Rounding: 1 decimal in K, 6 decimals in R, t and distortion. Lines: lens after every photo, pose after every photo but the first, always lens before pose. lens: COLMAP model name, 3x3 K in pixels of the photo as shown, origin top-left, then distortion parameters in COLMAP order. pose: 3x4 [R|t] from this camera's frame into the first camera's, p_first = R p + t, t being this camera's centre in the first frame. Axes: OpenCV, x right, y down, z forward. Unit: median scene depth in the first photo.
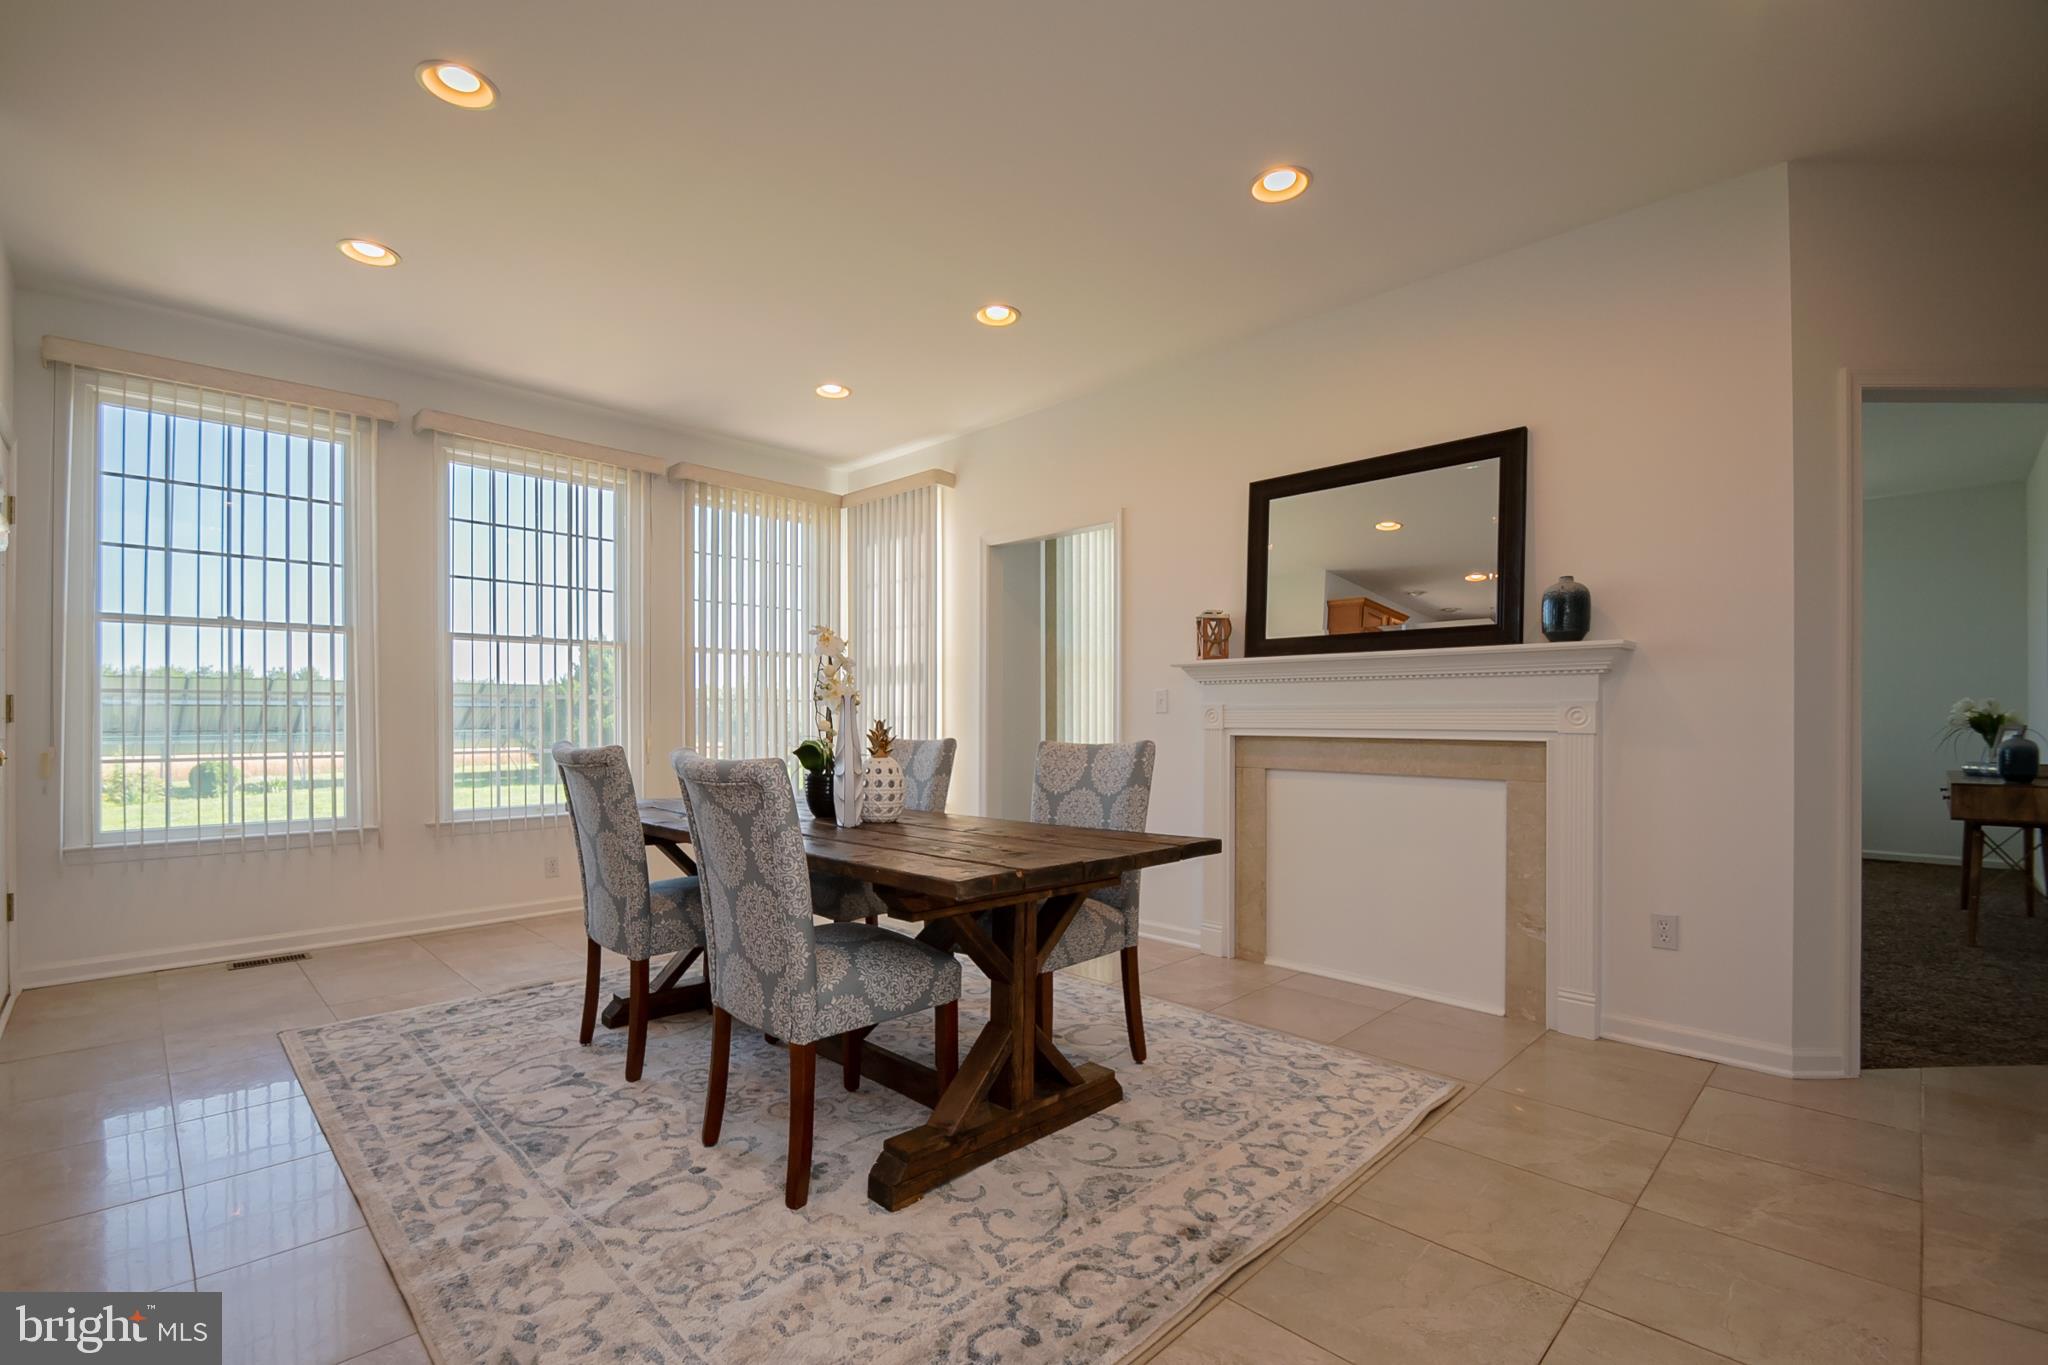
lens RADIAL K [[901.5, 0, 999.3], [0, 901.5, 720.5], [0, 0, 1]] dist [0.011536, -0.015574]
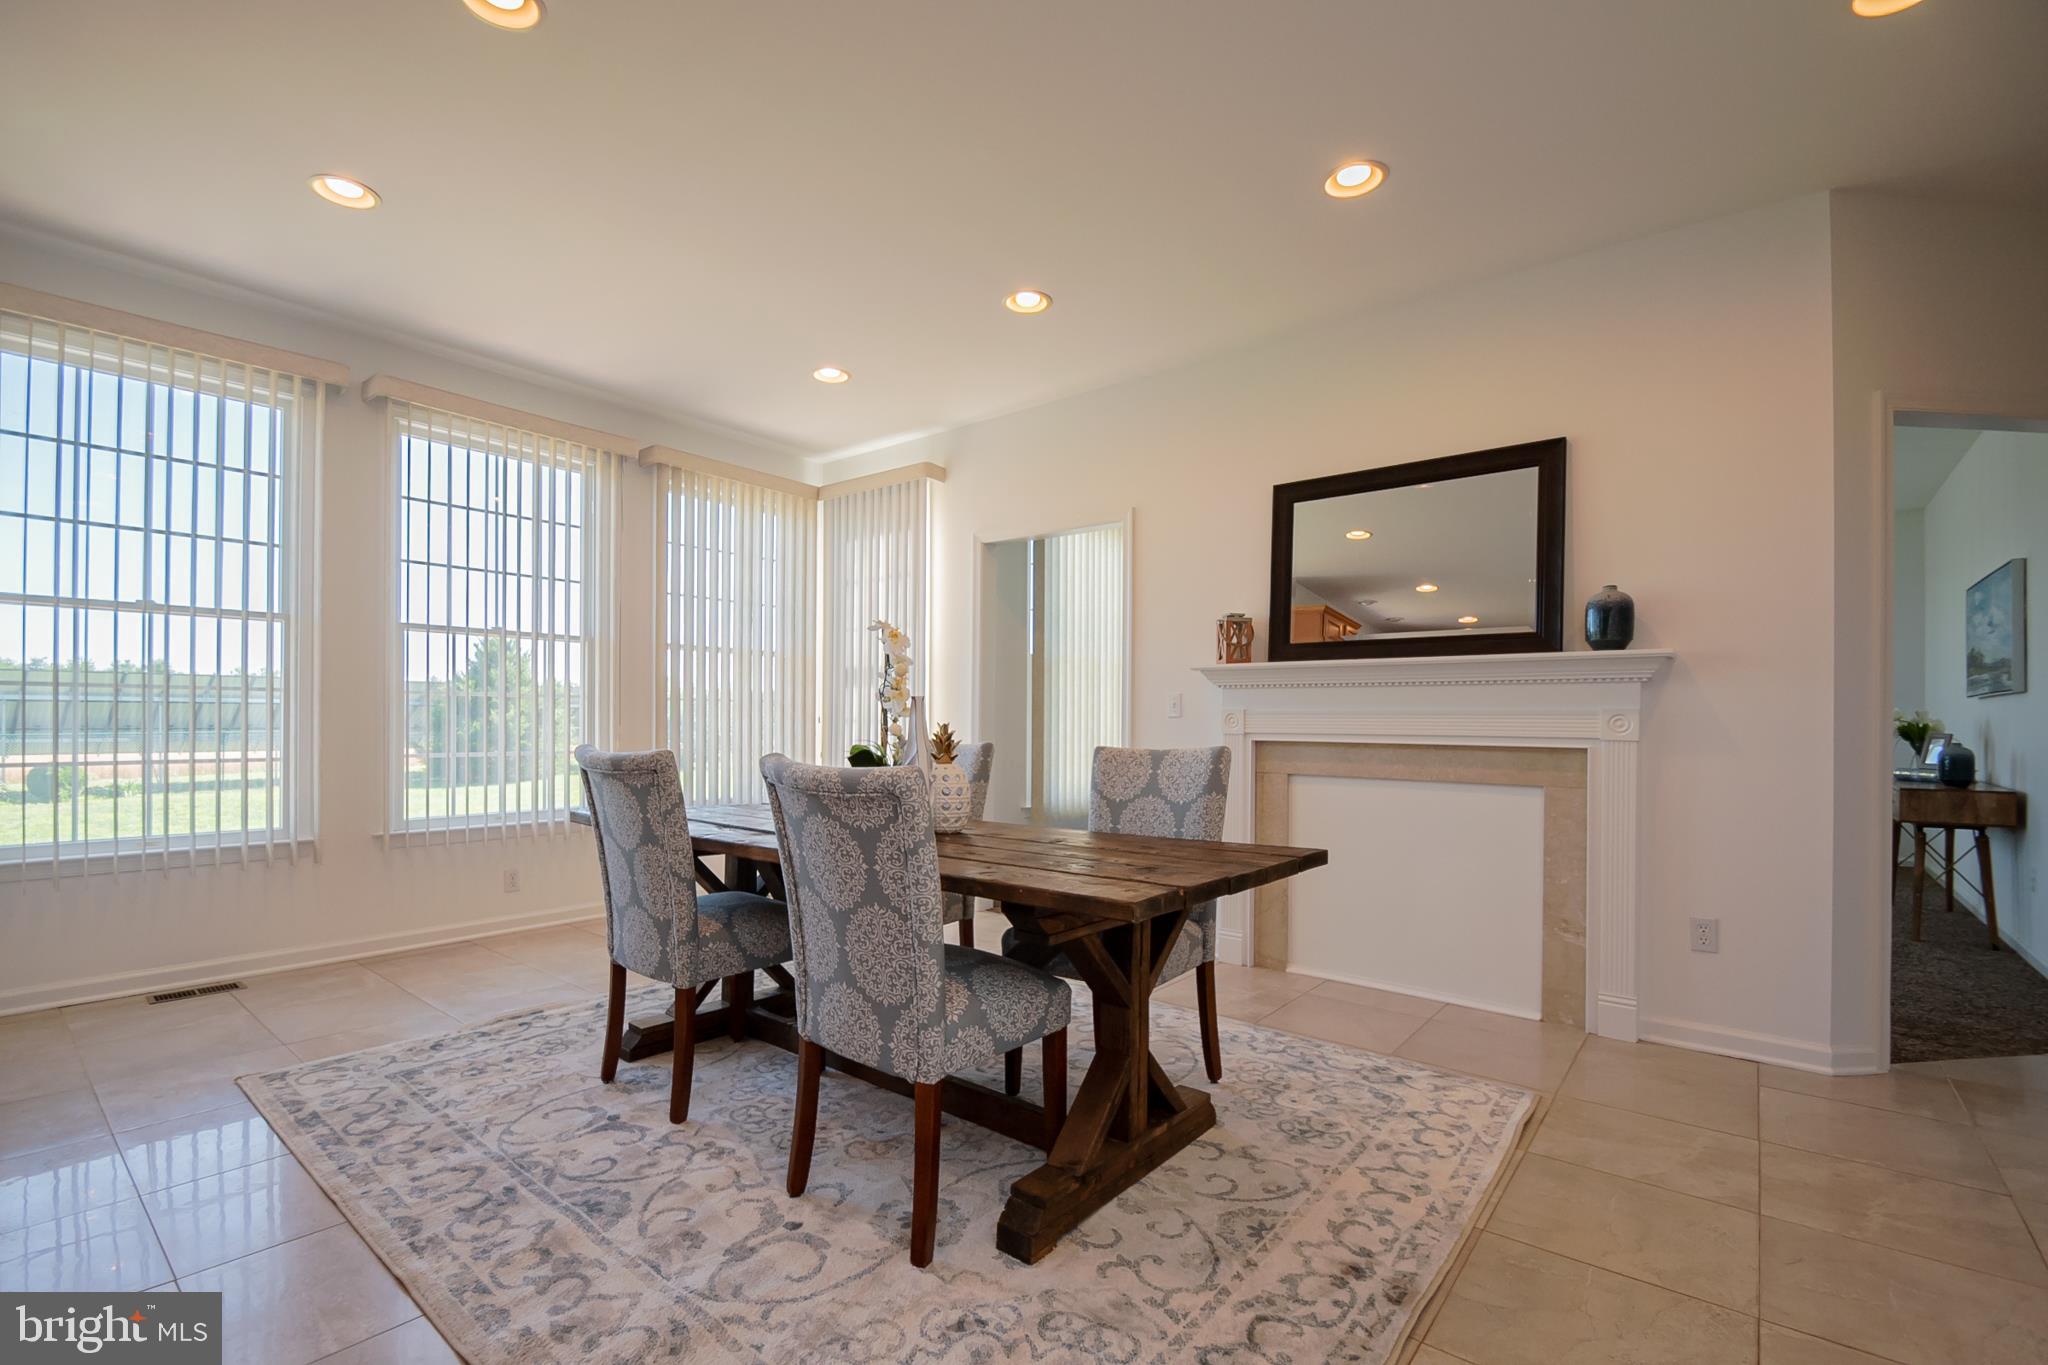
lens RADIAL K [[901.5, 0, 999.3], [0, 901.5, 720.5], [0, 0, 1]] dist [0.011536, -0.015574]
pose [[0.994915, 0.006355, 0.100513, -0.167966], [-0.006089, 0.999977, -0.002961, -0.001123], [-0.100530, 0.002334, 0.994931, 0.065730]]
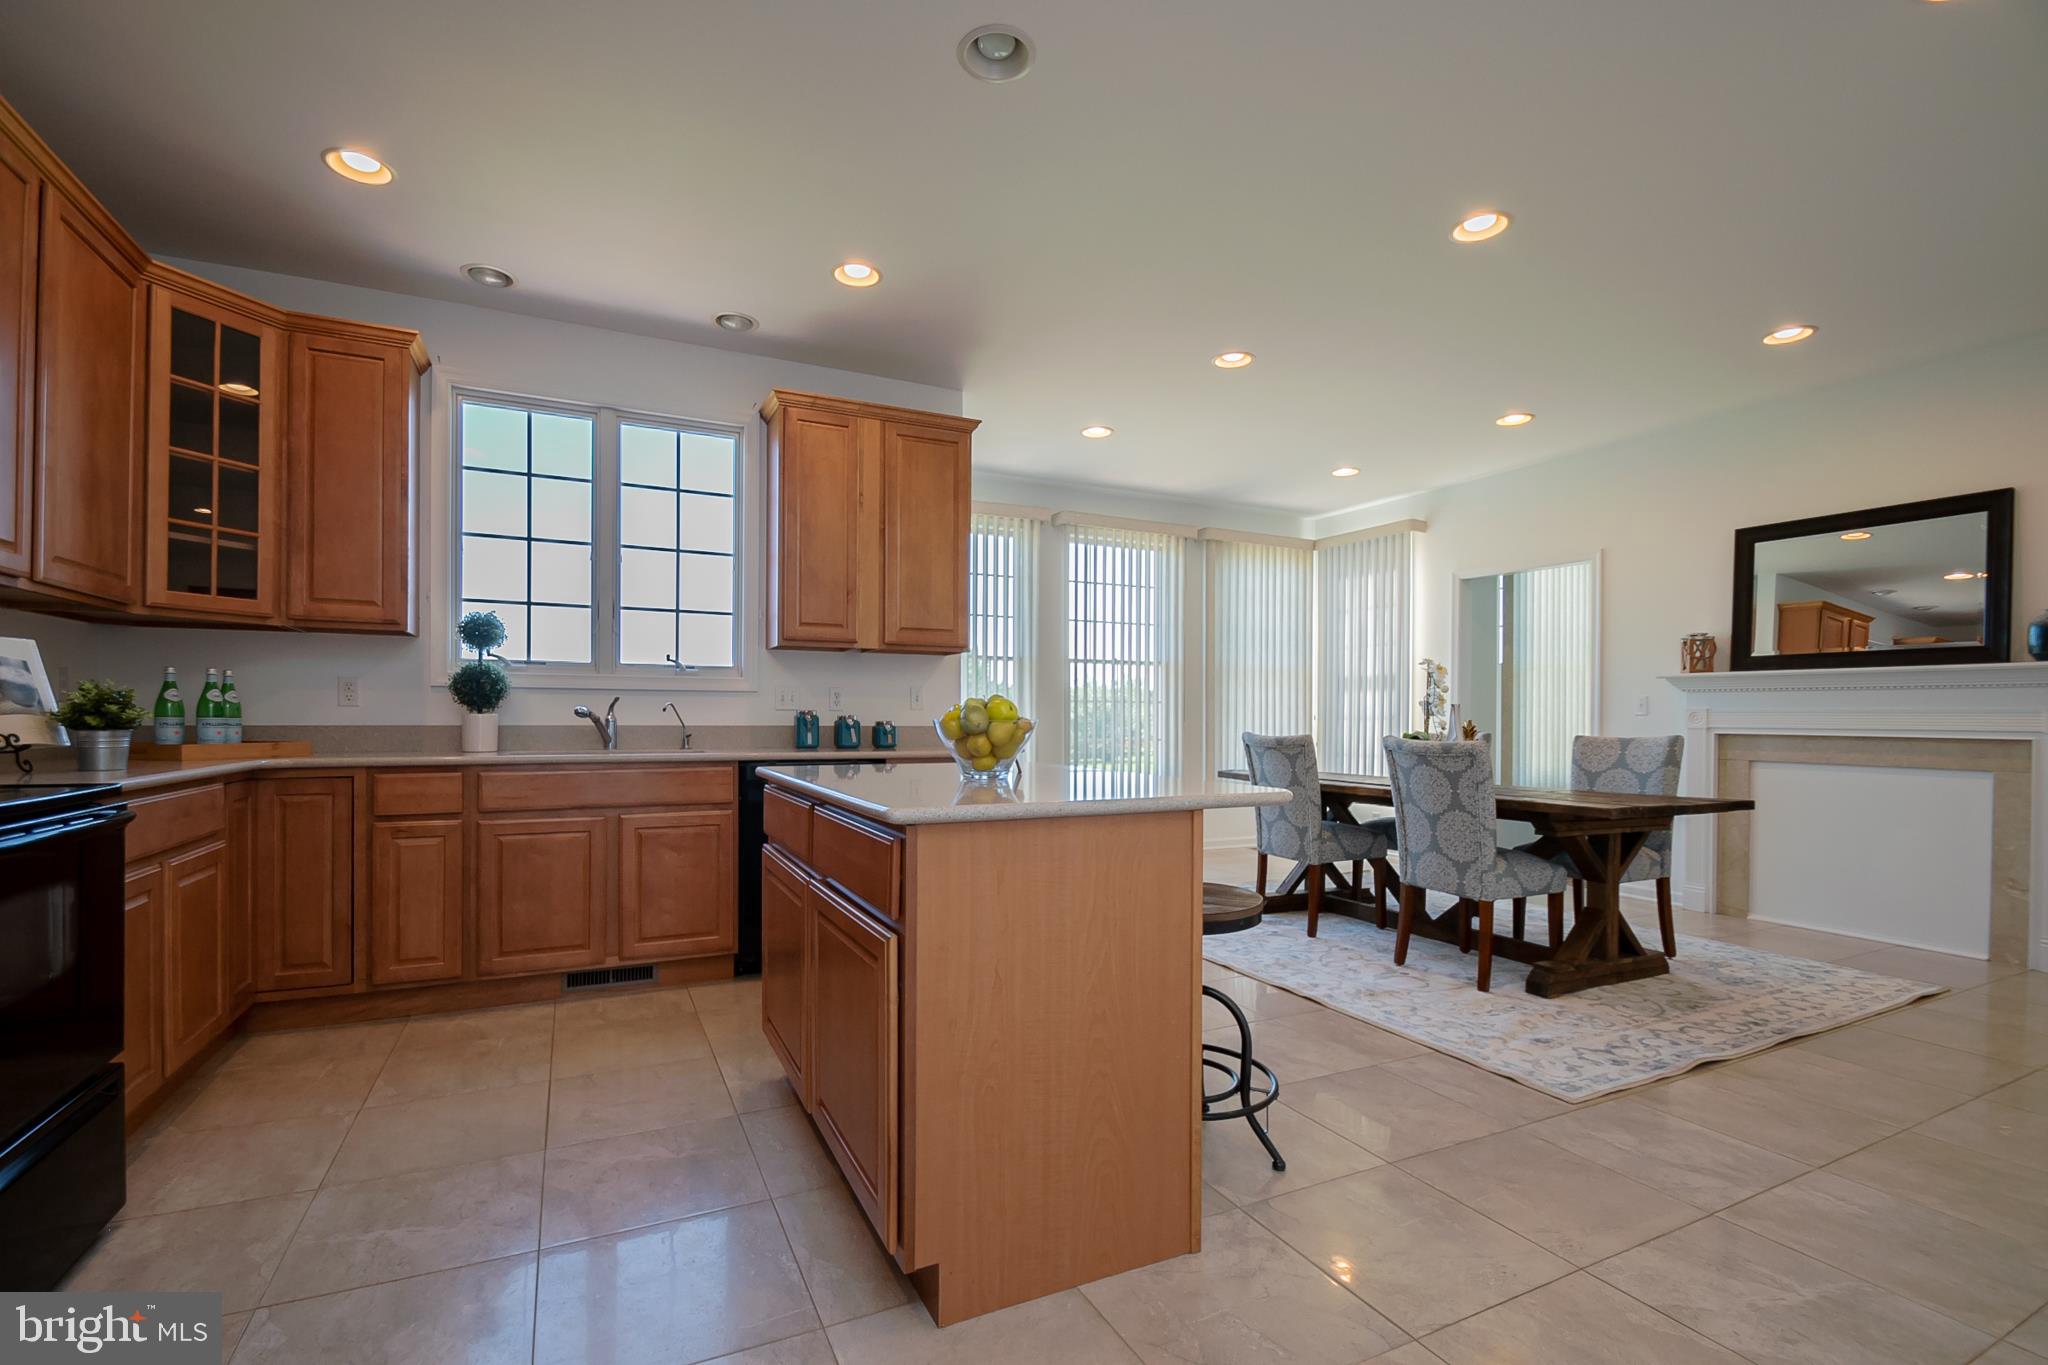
lens RADIAL K [[901.5, 0, 999.3], [0, 901.5, 720.5], [0, 0, 1]] dist [0.011536, -0.015574]
pose [[0.945824, 0.005677, -0.324629, -0.384999], [-0.005331, 0.999984, 0.001955, 0.001522], [0.324635, -0.000119, 0.945839, -0.698453]]
